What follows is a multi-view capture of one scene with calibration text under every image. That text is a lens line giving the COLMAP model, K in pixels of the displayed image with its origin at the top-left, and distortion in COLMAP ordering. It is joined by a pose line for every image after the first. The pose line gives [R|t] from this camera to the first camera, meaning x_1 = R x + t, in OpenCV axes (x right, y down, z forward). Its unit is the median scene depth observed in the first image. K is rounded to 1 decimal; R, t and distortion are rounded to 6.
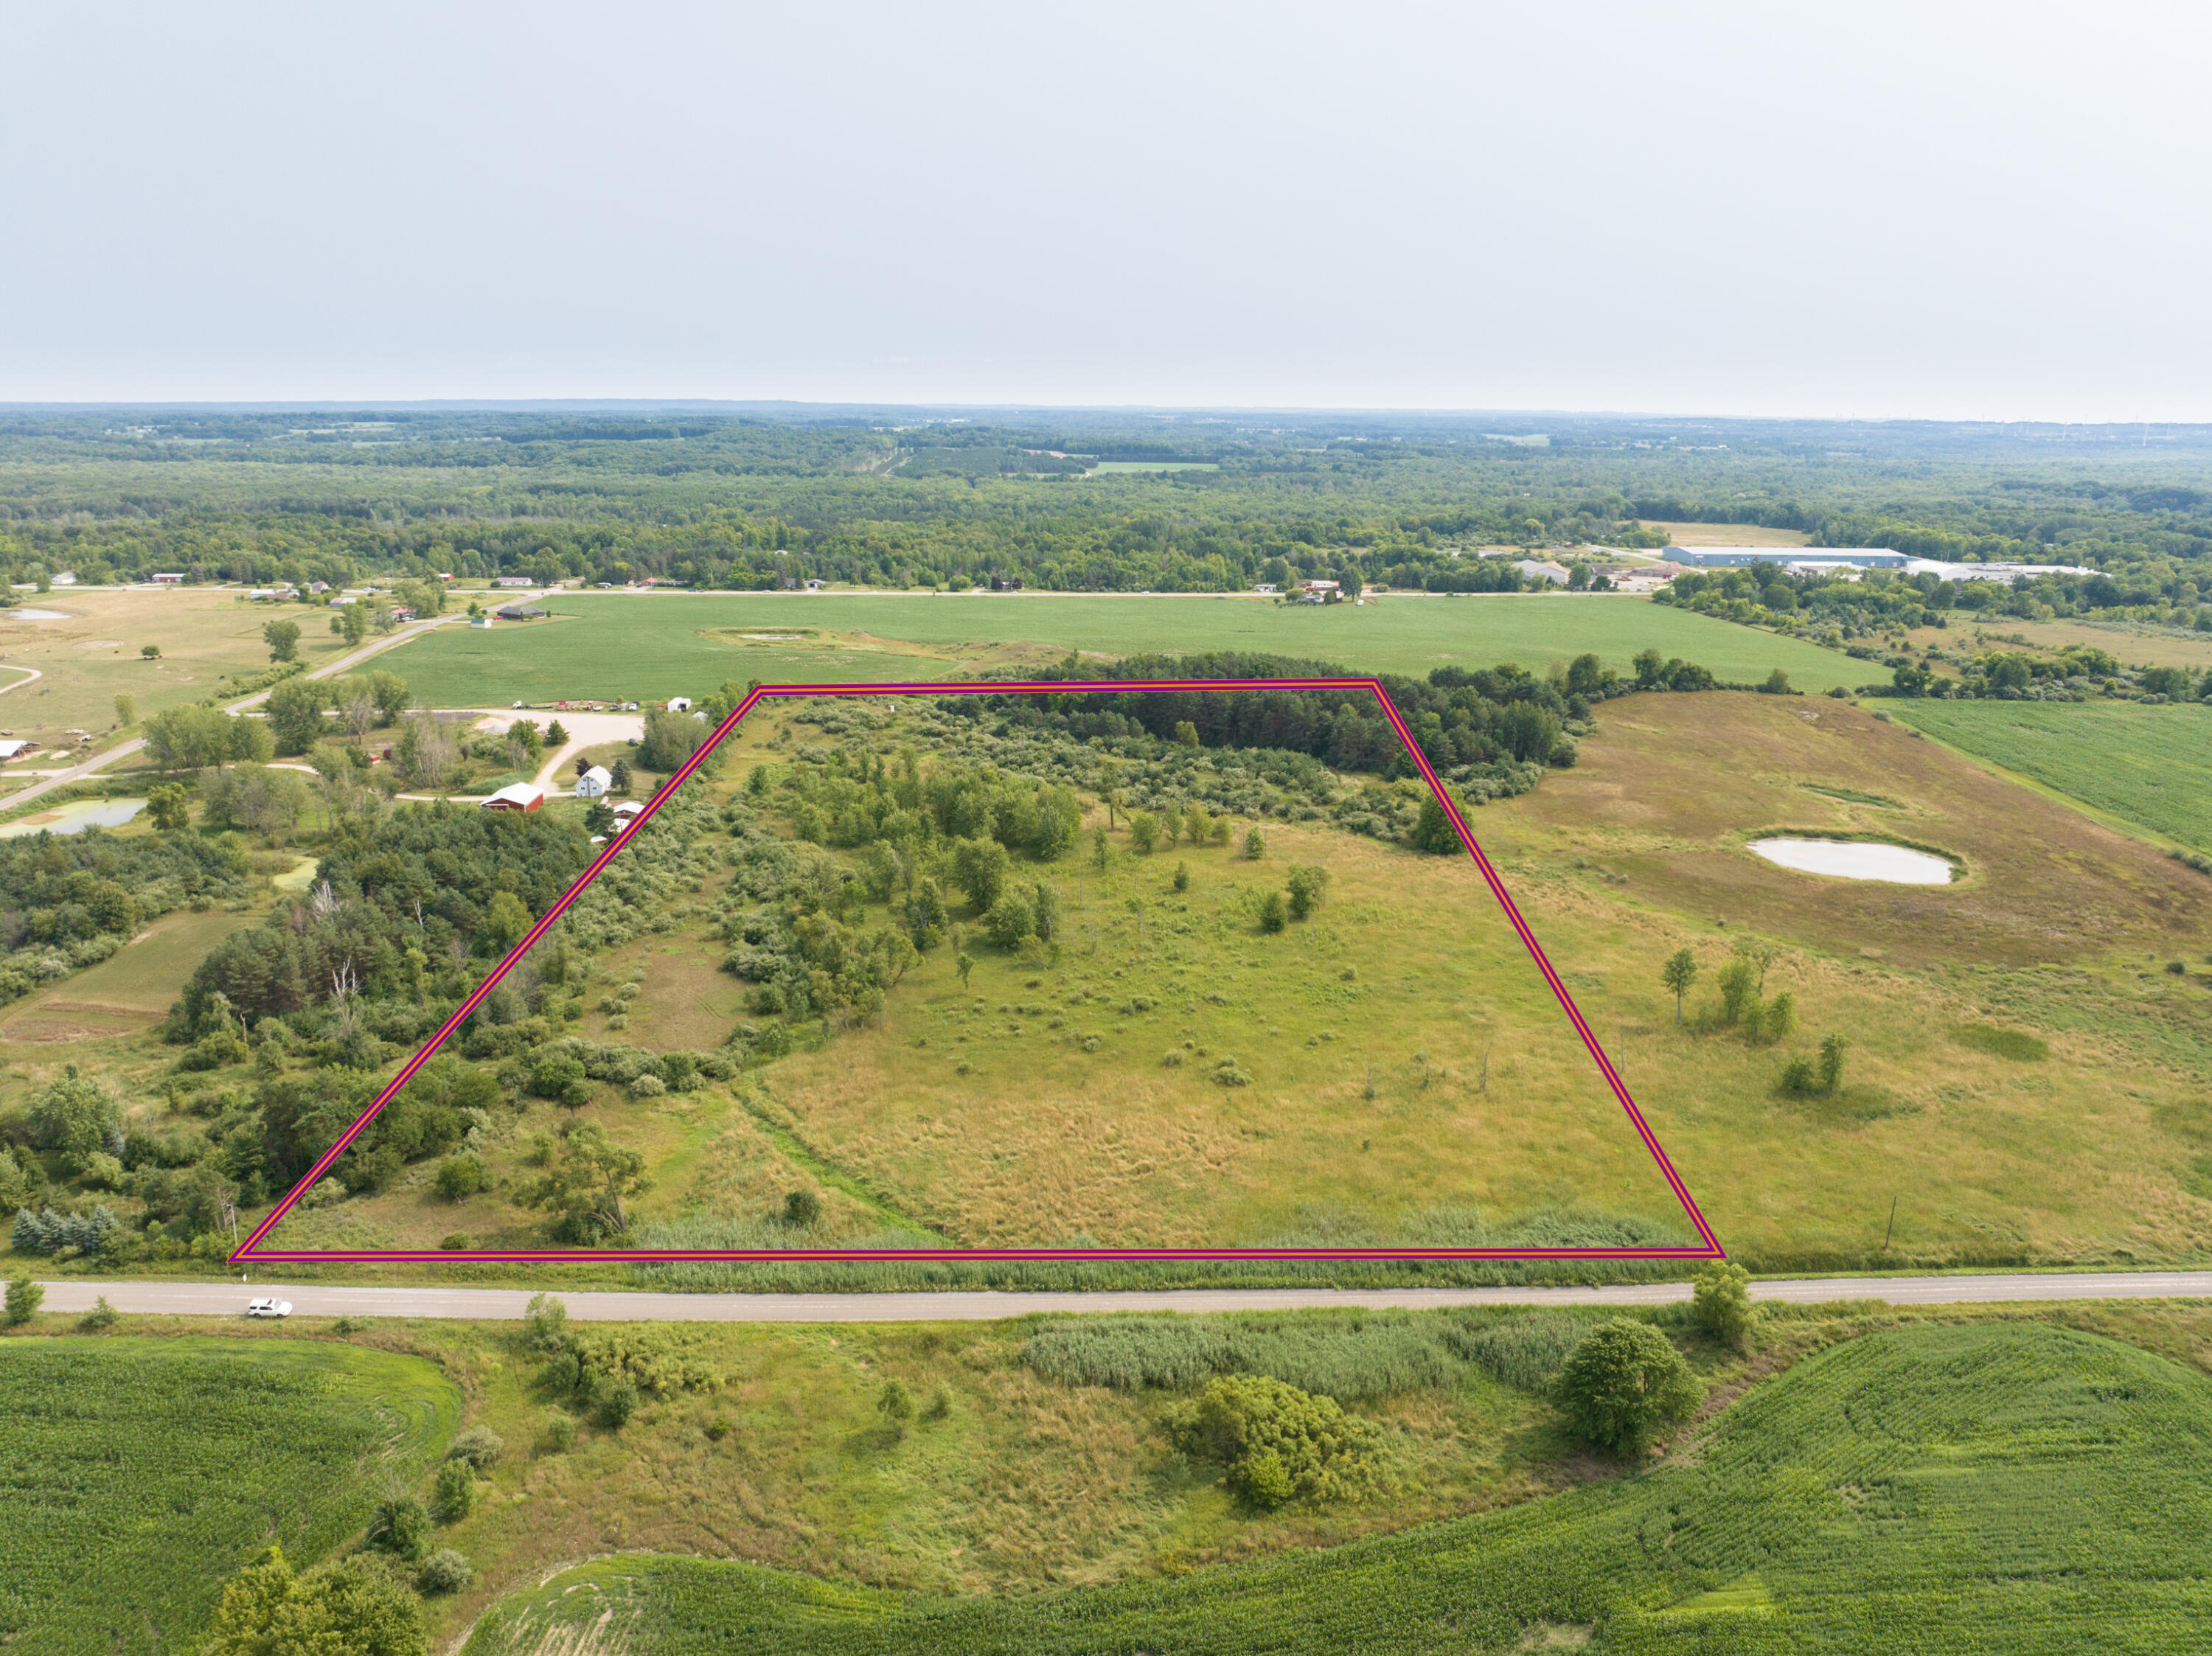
lens RADIAL K [[1523.8, 0, 1106.0], [0, 1523.8, 828.0], [0, 0, 1]] dist [-0.031911, -0.003021]
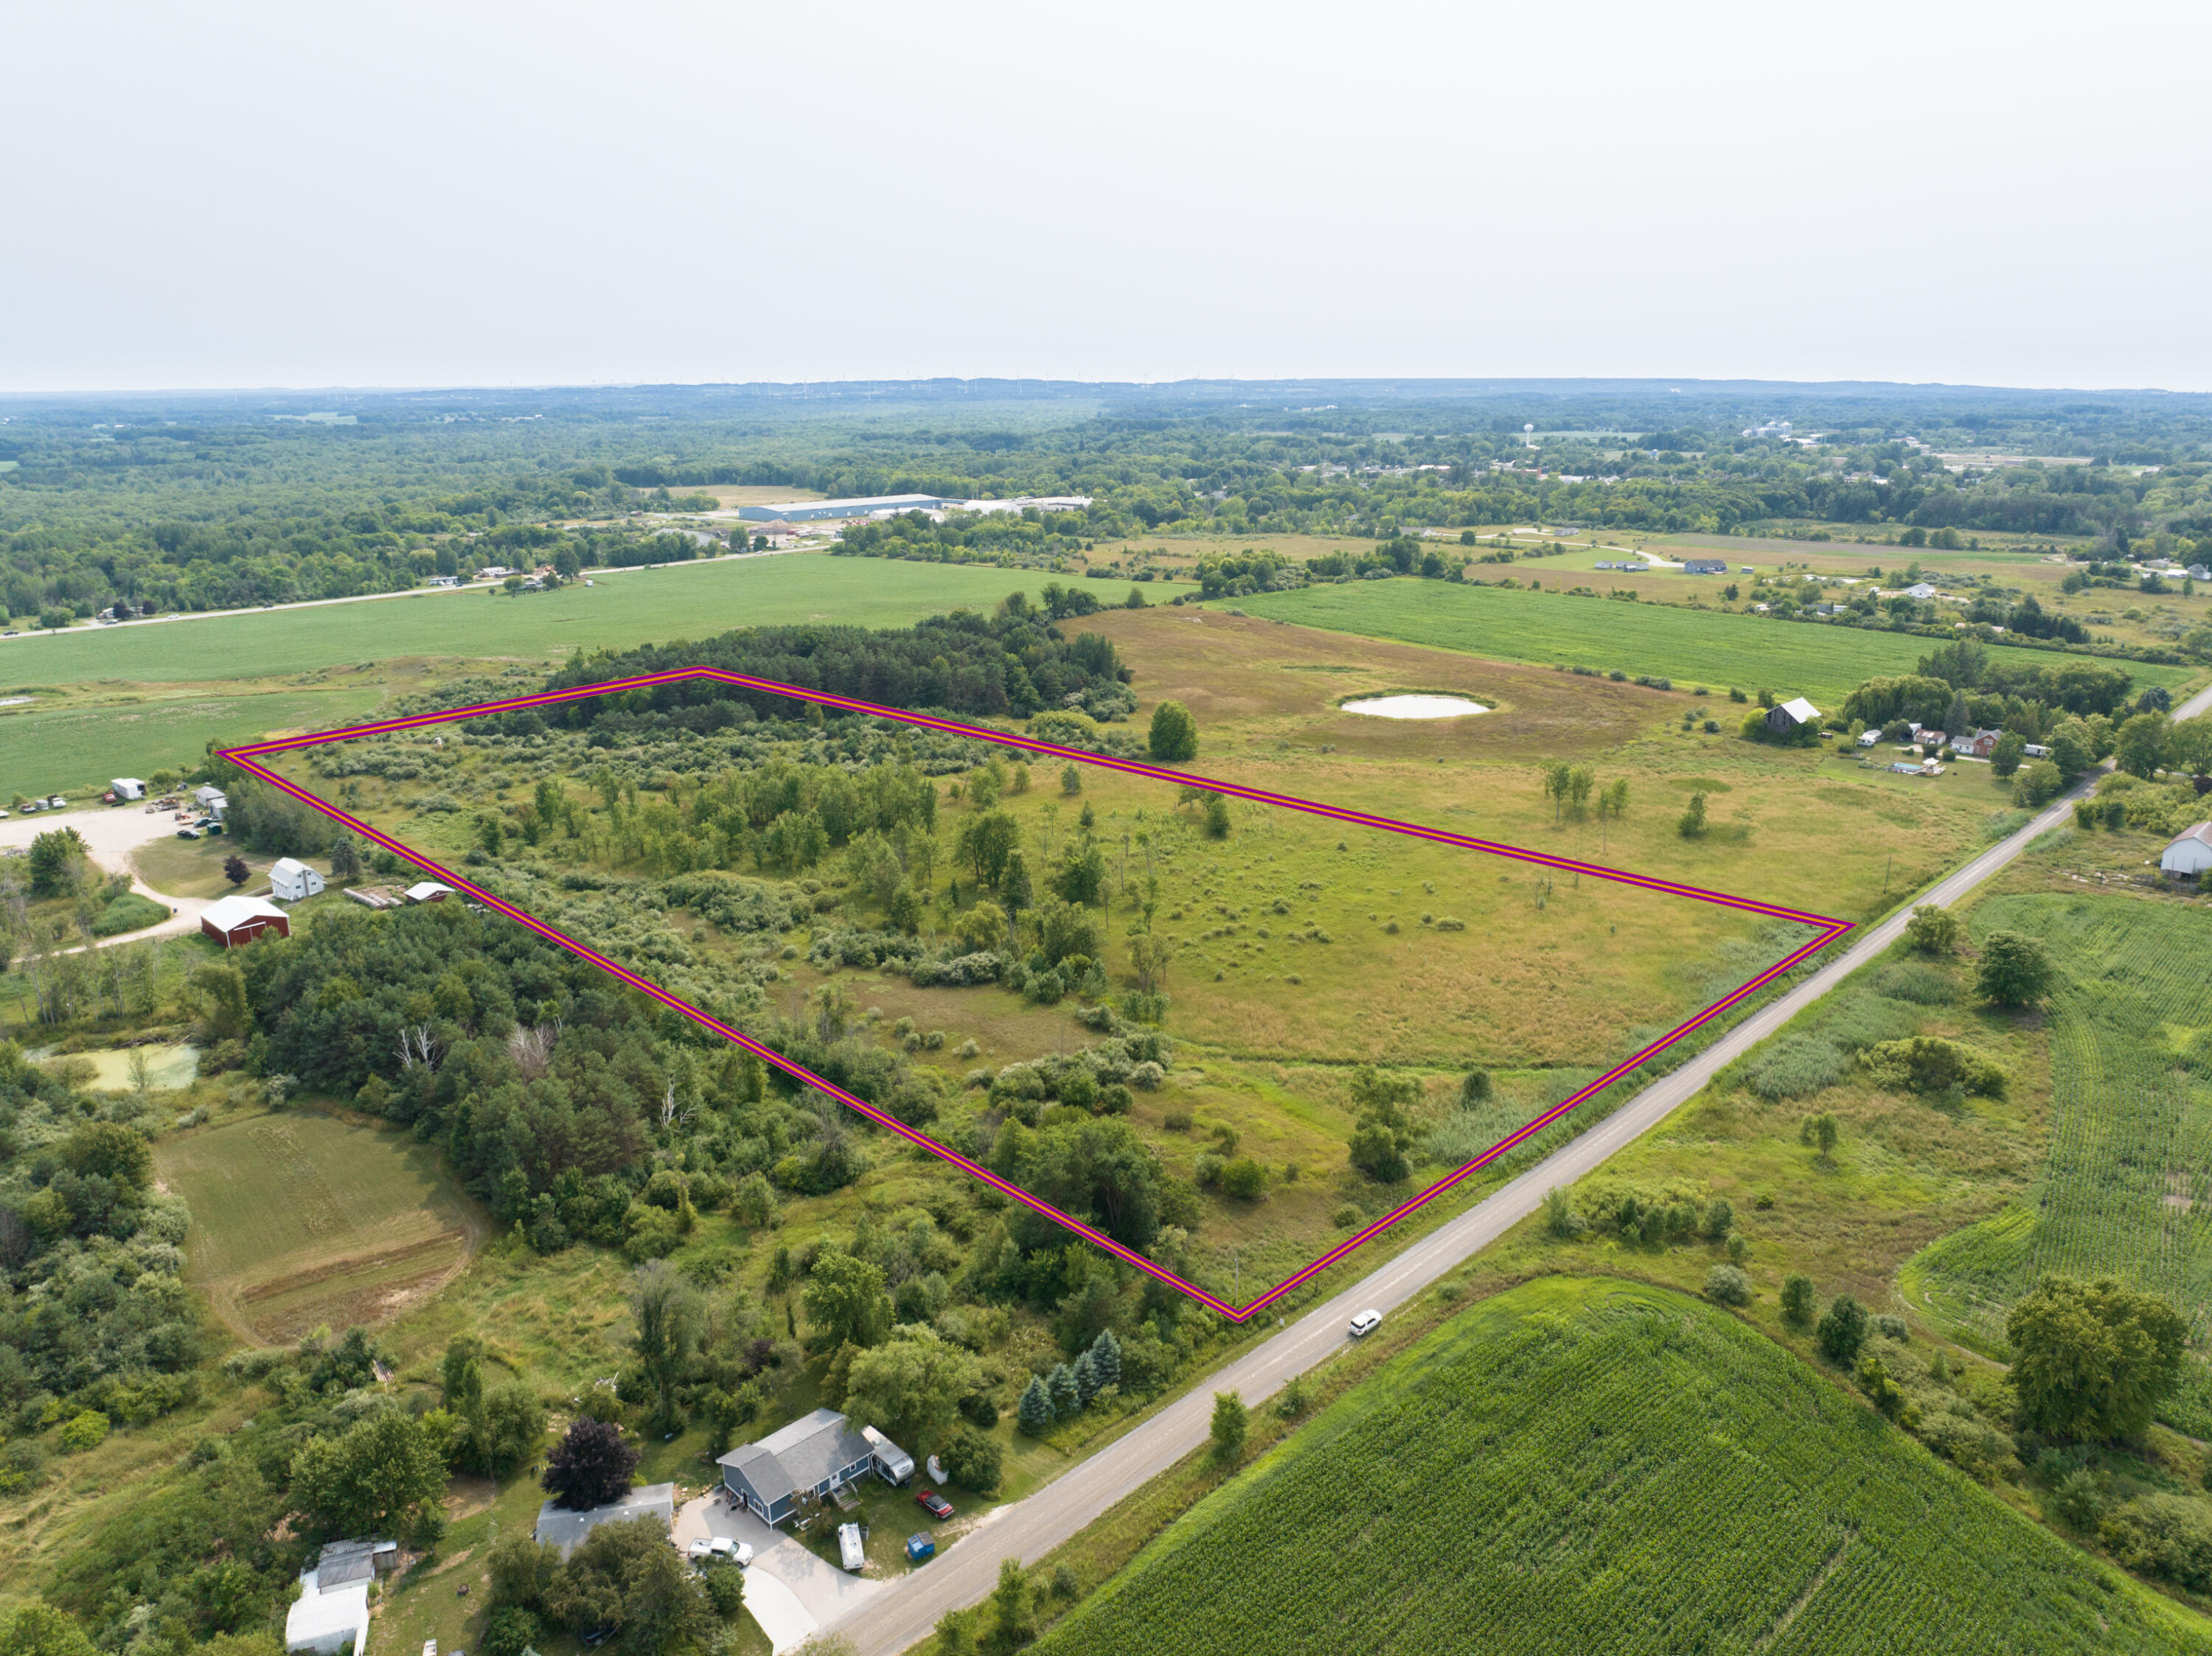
lens RADIAL K [[1523.8, 0, 1106.0], [0, 1523.8, 828.0], [0, 0, 1]] dist [-0.031911, -0.003021]
pose [[0.725854, -0.206590, 0.656092, -0.256920], [0.194606, 0.976539, 0.092193, -0.022017], [-0.659745, 0.060760, 0.749029, 0.076170]]
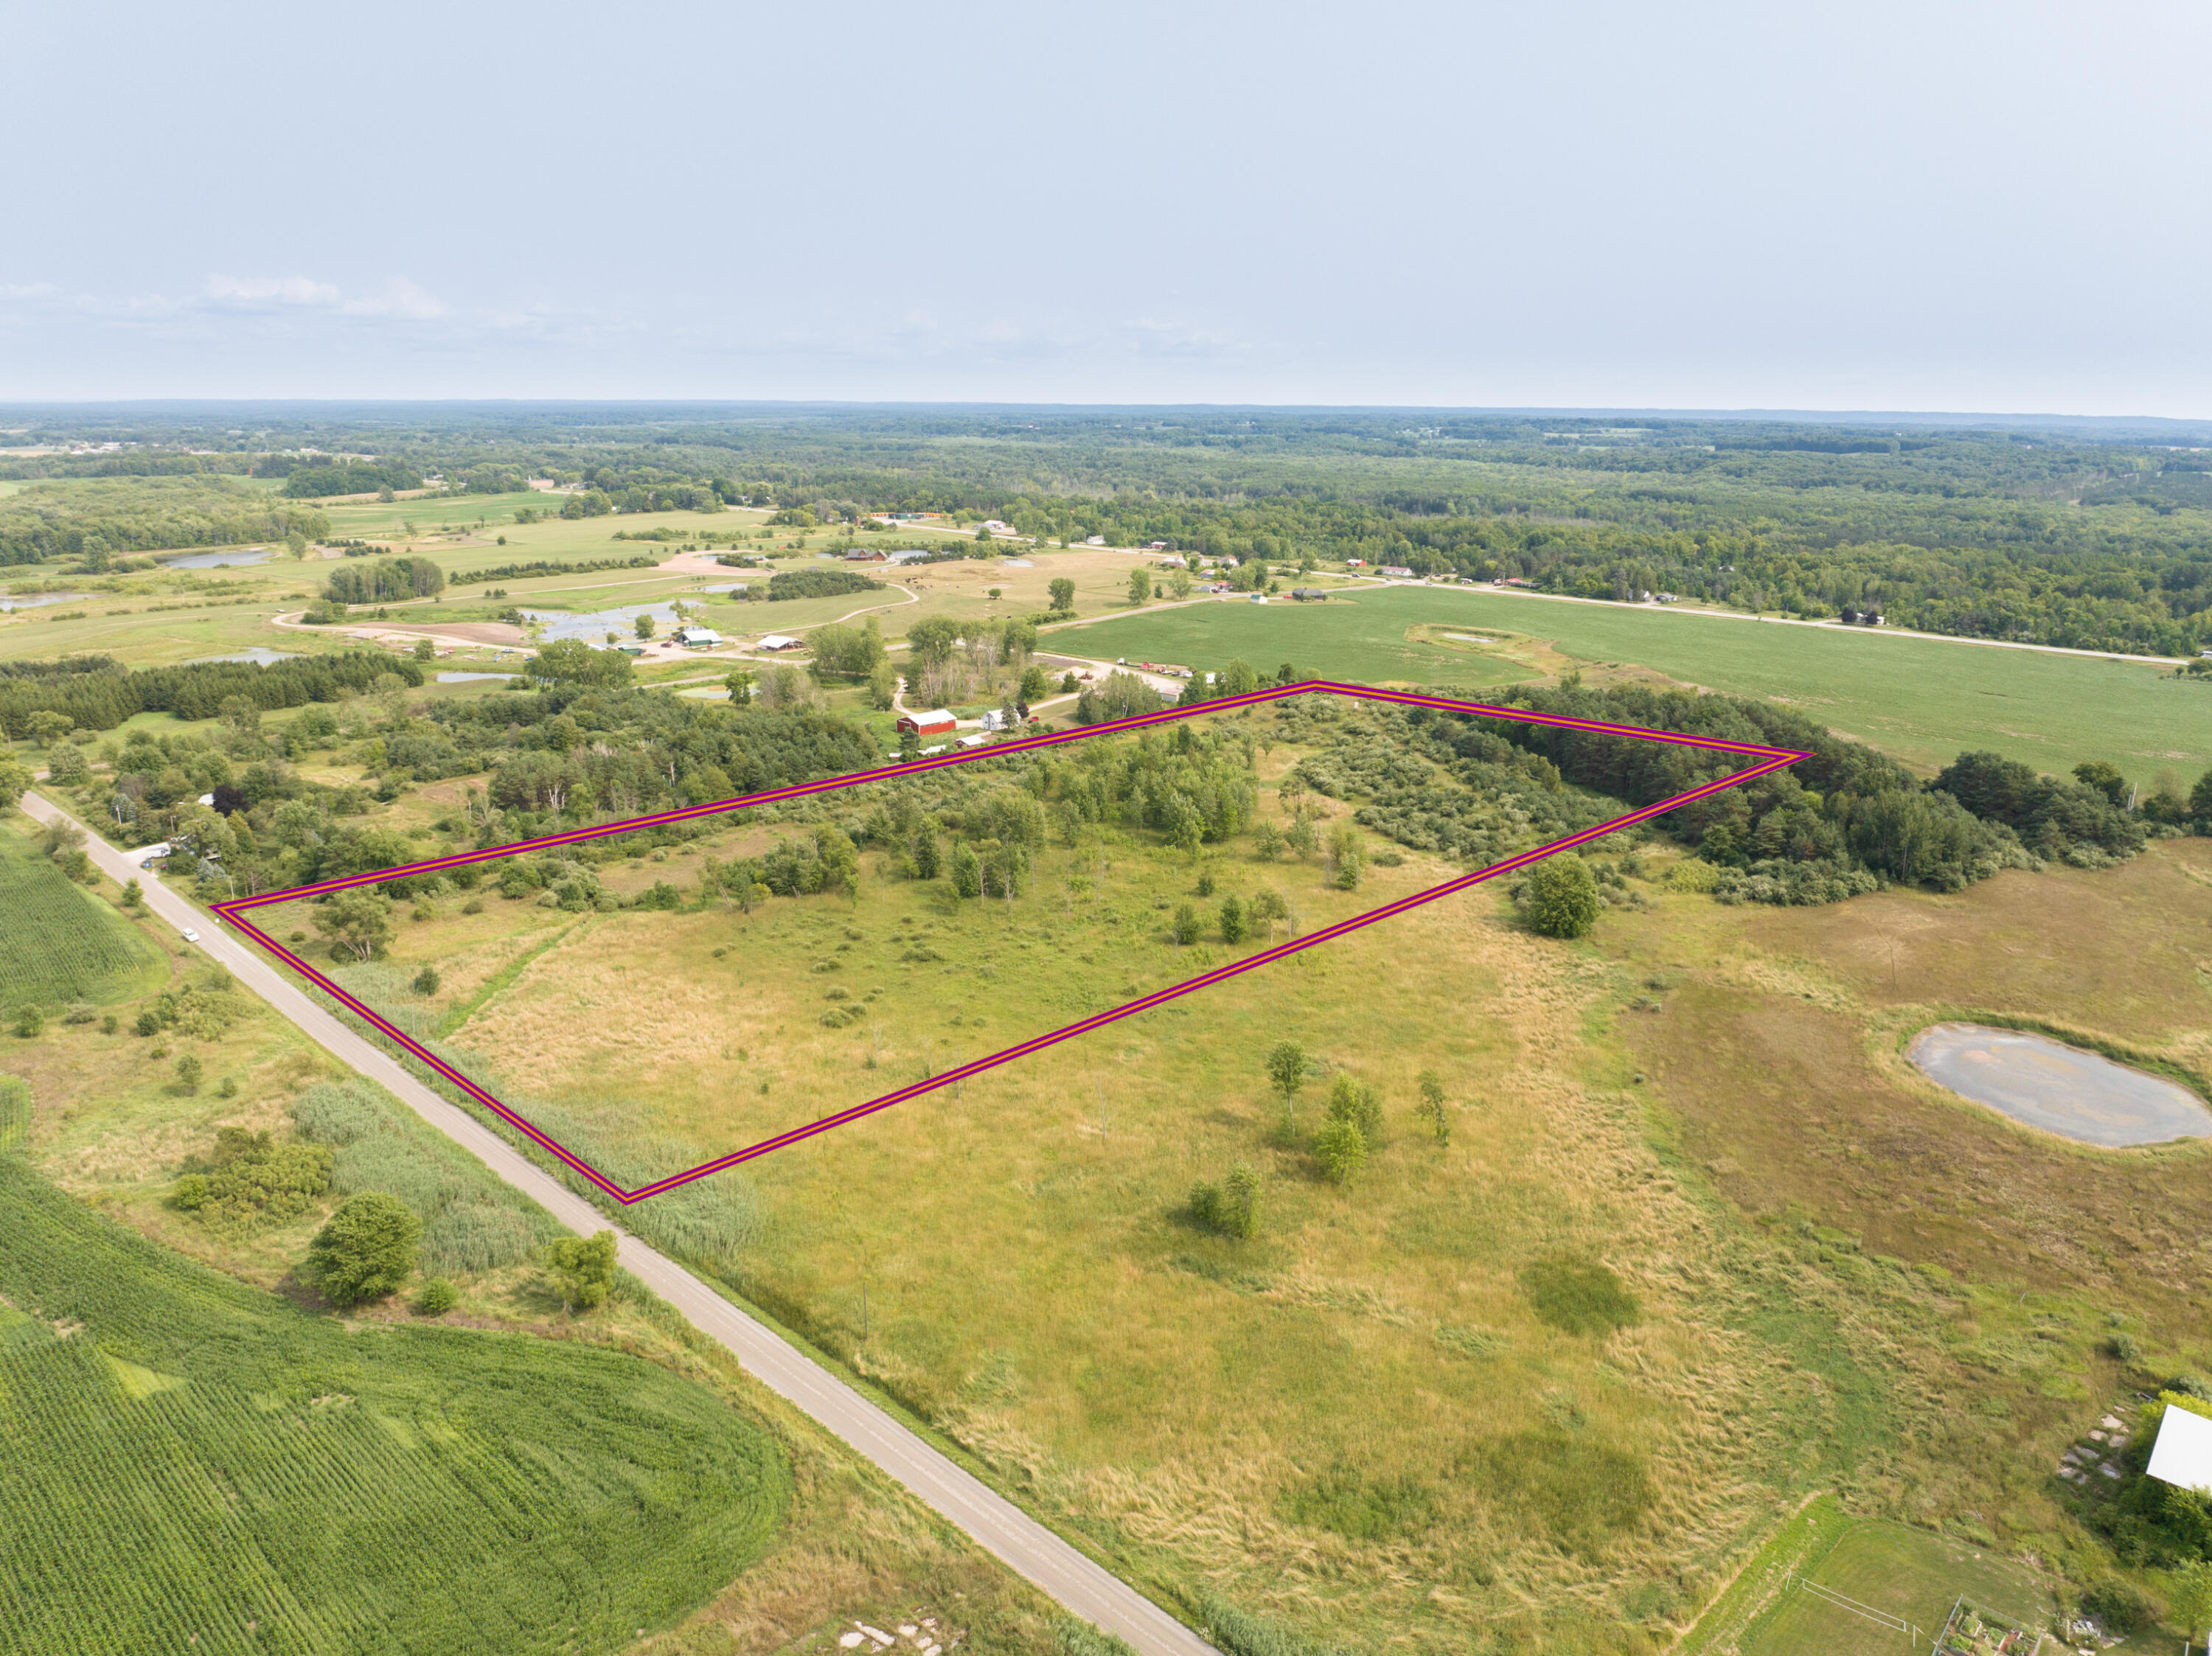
lens RADIAL K [[1523.8, 0, 1106.0], [0, 1523.8, 828.0], [0, 0, 1]] dist [-0.031911, -0.003021]
pose [[0.703087, 0.188077, -0.685781, 0.264829], [-0.192208, 0.978756, 0.071368, -0.023040], [0.684634, 0.081635, 0.724301, 0.098311]]
